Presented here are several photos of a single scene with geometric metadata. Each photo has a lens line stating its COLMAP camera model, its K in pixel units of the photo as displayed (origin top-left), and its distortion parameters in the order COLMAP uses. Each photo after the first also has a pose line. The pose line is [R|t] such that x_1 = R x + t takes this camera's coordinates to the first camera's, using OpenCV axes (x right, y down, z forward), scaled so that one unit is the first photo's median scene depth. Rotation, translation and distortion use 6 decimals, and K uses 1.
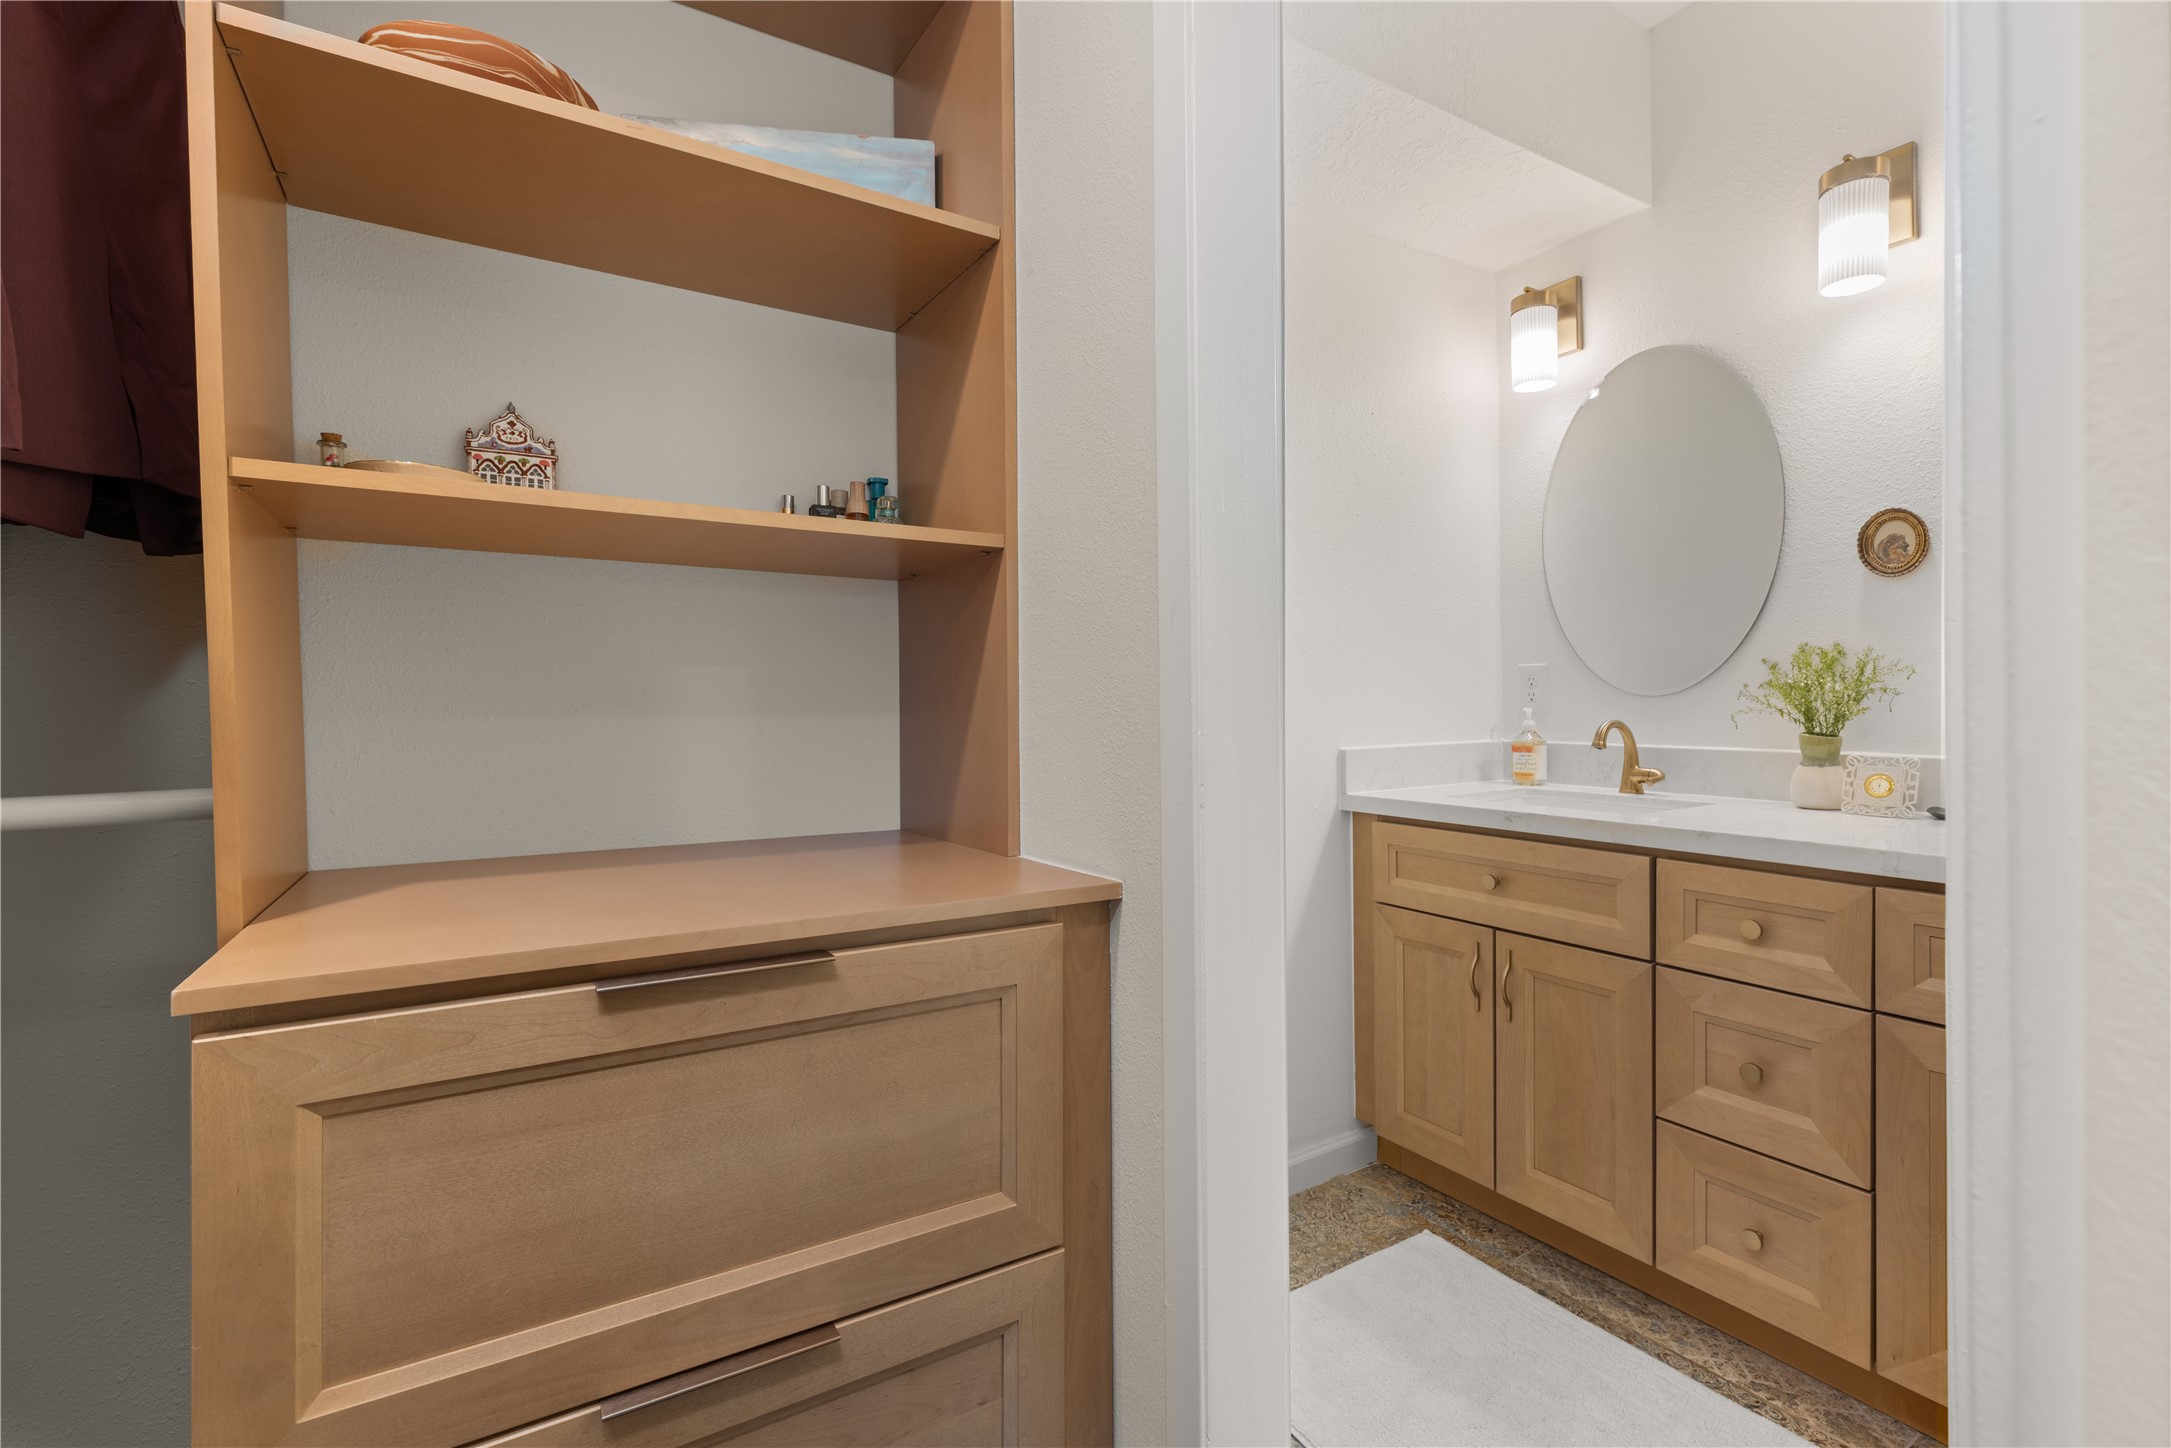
lens RADIAL K [[976.8, 0, 1084.5], [0, 976.8, 716.0], [0, 0, 1]] dist [0.004717, 0.000223]
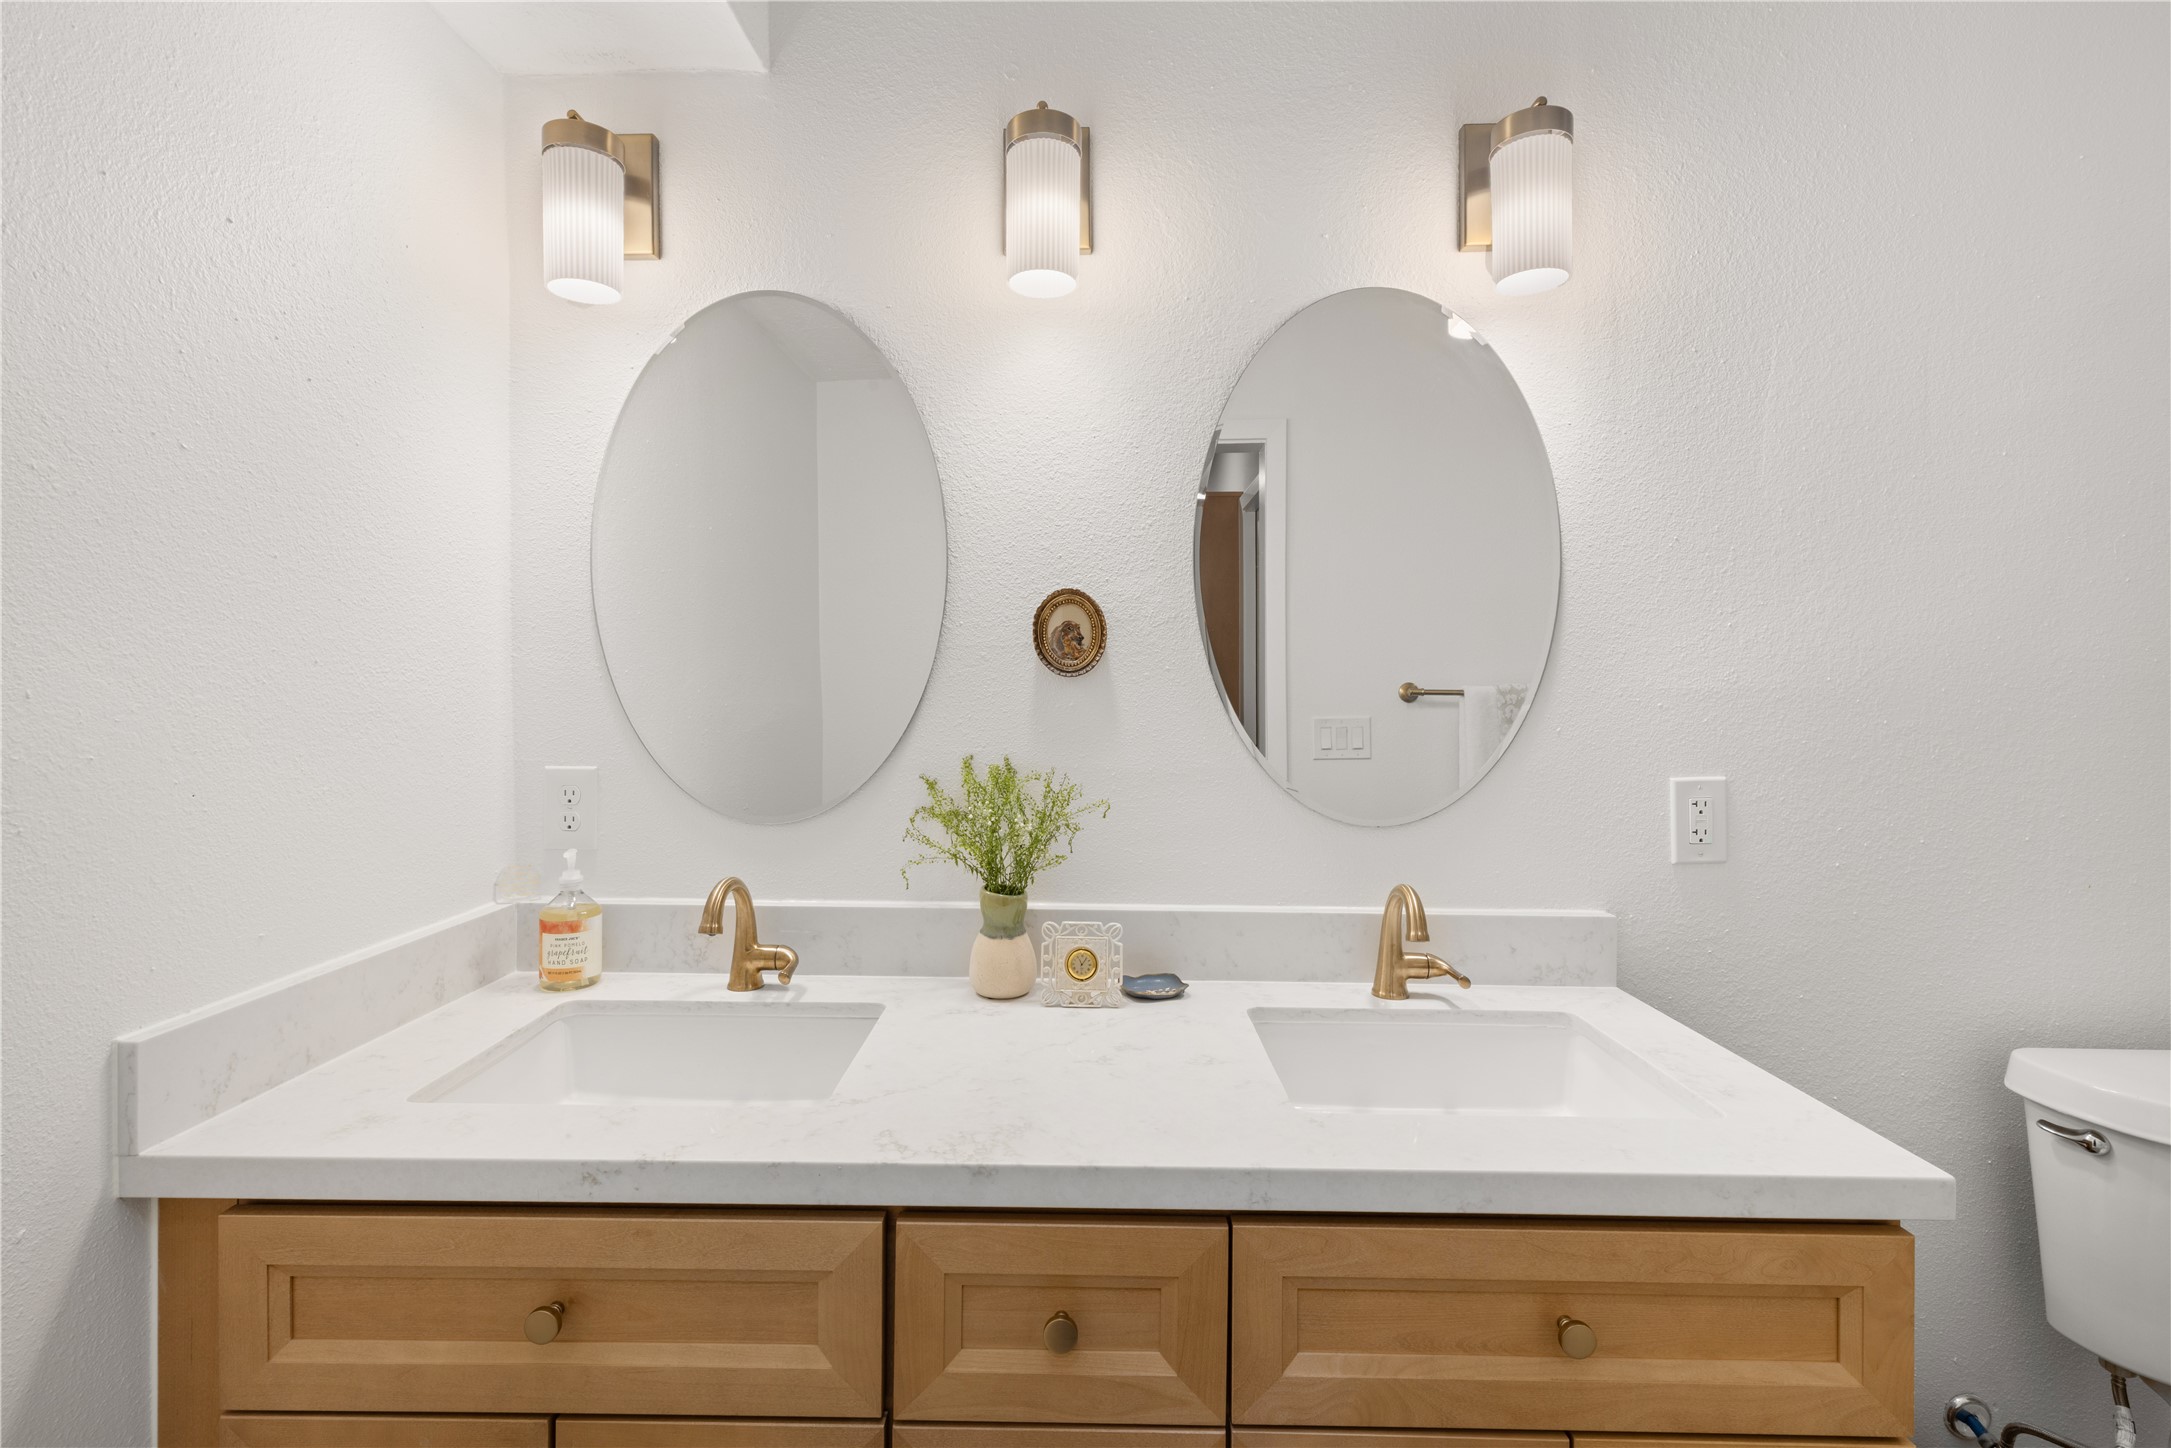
lens RADIAL K [[976.8, 0, 1051.6], [0, 976.8, 685.7], [0, 0, 1]] dist [0.004717, 0.000223]
pose [[0.558002, 0.010077, 0.829778, 0.165341], [0.004875, 0.999869, -0.015420, -0.115113], [-0.829825, 0.012649, 0.557880, 0.544136]]
